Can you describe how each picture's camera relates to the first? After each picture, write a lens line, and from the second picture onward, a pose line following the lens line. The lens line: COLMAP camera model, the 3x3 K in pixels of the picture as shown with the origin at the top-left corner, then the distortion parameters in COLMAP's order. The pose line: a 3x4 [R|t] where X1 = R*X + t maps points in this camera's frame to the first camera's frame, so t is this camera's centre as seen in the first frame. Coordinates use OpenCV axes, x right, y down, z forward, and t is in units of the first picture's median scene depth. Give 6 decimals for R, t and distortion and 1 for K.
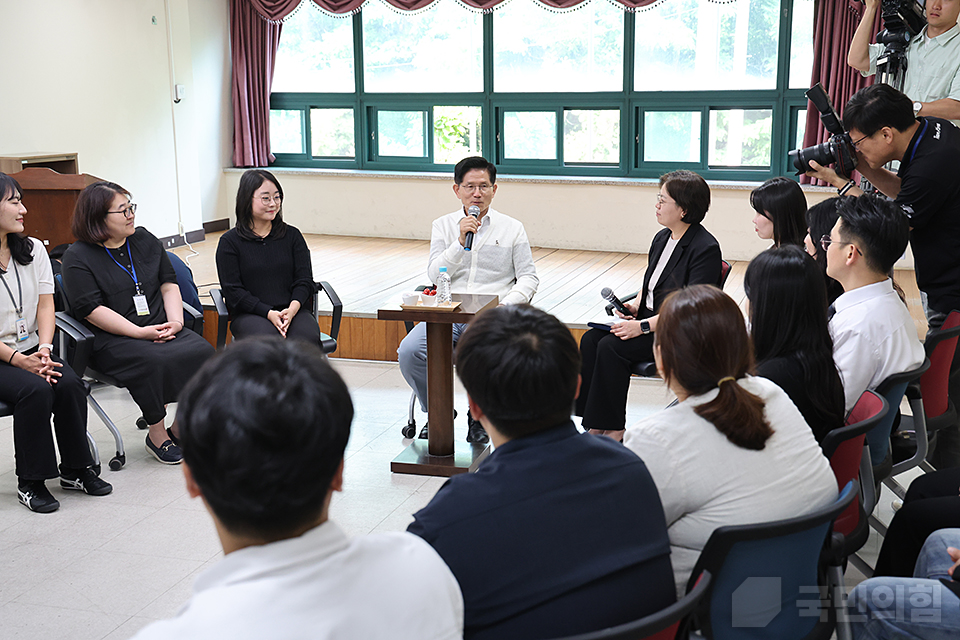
lens RADIAL K [[1252.2, 0, 480.6], [0, 1252.2, 321.6], [0, 0, 1]] dist [0.113800, 0.000000]
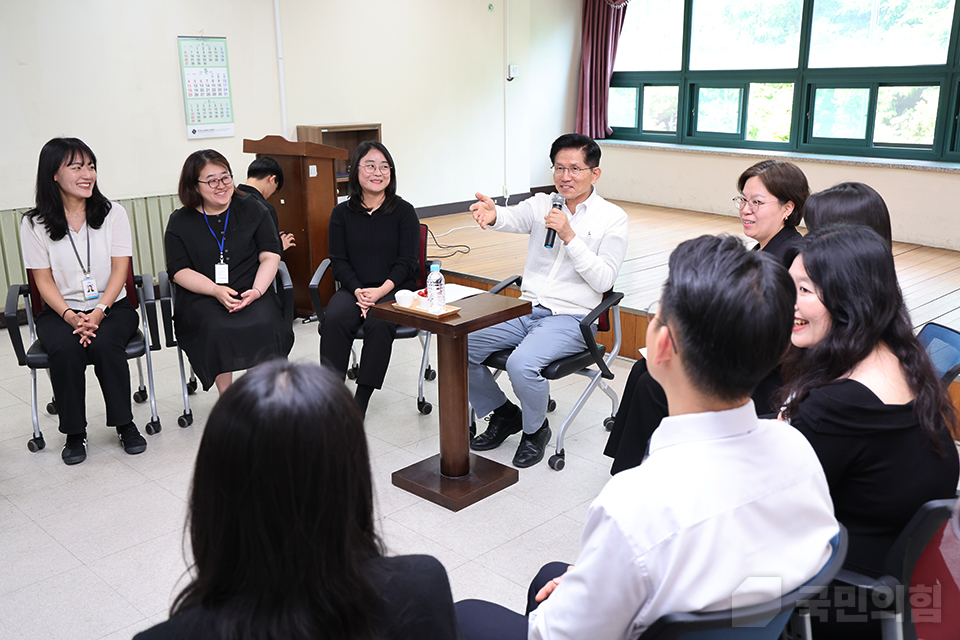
lens RADIAL K [[950.2, 0, 474.4], [0, 950.2, 312.9], [0, 0, 1]] dist [0.073751, 0.000000]
pose [[0.884448, 0.115577, -0.452100, 0.145365], [-0.087133, 0.992706, 0.083321, -0.034070], [0.458432, -0.034300, 0.888067, 0.212935]]
